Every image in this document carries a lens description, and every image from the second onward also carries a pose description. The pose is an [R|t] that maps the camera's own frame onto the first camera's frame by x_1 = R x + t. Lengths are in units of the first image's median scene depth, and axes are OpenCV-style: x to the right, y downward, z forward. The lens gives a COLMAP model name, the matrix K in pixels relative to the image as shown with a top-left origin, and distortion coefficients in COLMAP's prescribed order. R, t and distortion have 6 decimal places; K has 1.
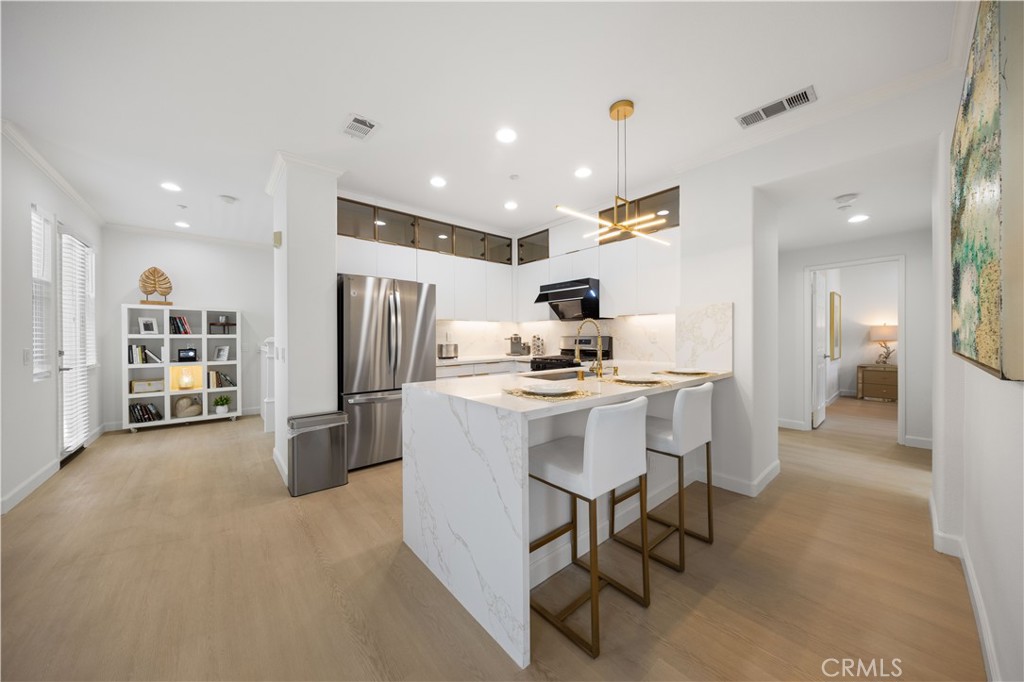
lens RADIAL K [[343.4, 0, 505.8], [0, 343.4, 342.1], [0, 0, 1]] dist [-0.009093, 0.000014]
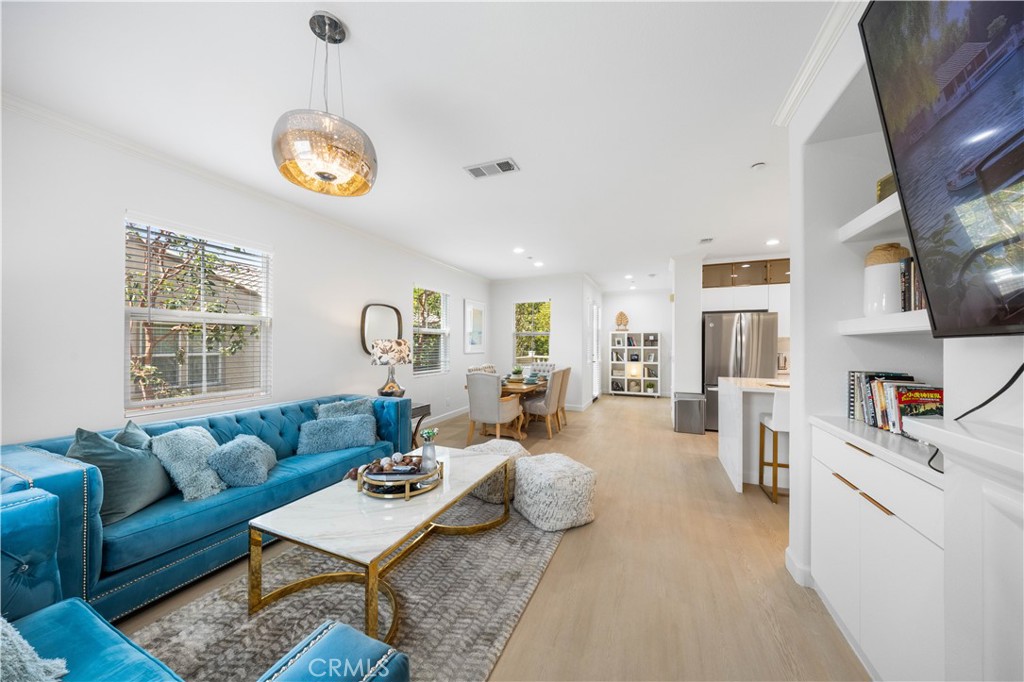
lens RADIAL K [[343.4, 0, 505.8], [0, 343.4, 342.1], [0, 0, 1]] dist [-0.009093, 0.000014]
pose [[0.441254, -0.003508, -0.897375, 0.430748], [-0.010401, 0.999905, -0.009024, -0.023336], [0.897322, 0.013316, 0.441176, -0.452300]]
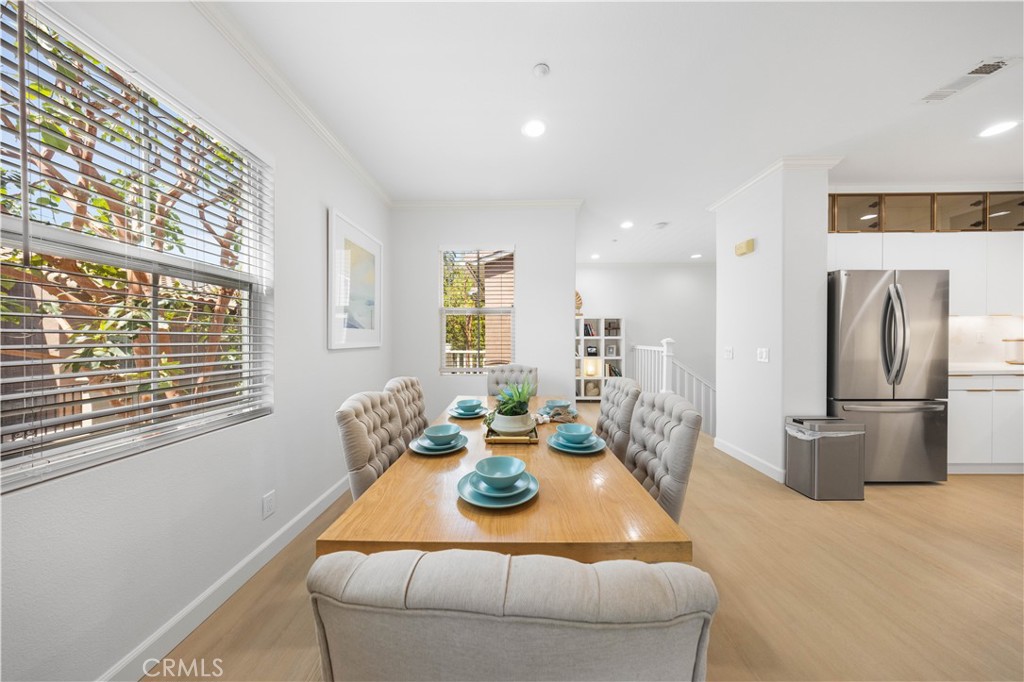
lens RADIAL K [[300.2, 0, 512.0], [0, 300.2, 341.0], [0, 0, 1]] dist [0.007435, 0.000017]
pose [[0.759088, 0.003929, -0.650976, -0.414489], [-0.004208, 0.999991, 0.001129, -0.003378], [0.650974, 0.001883, 0.759098, -0.140791]]
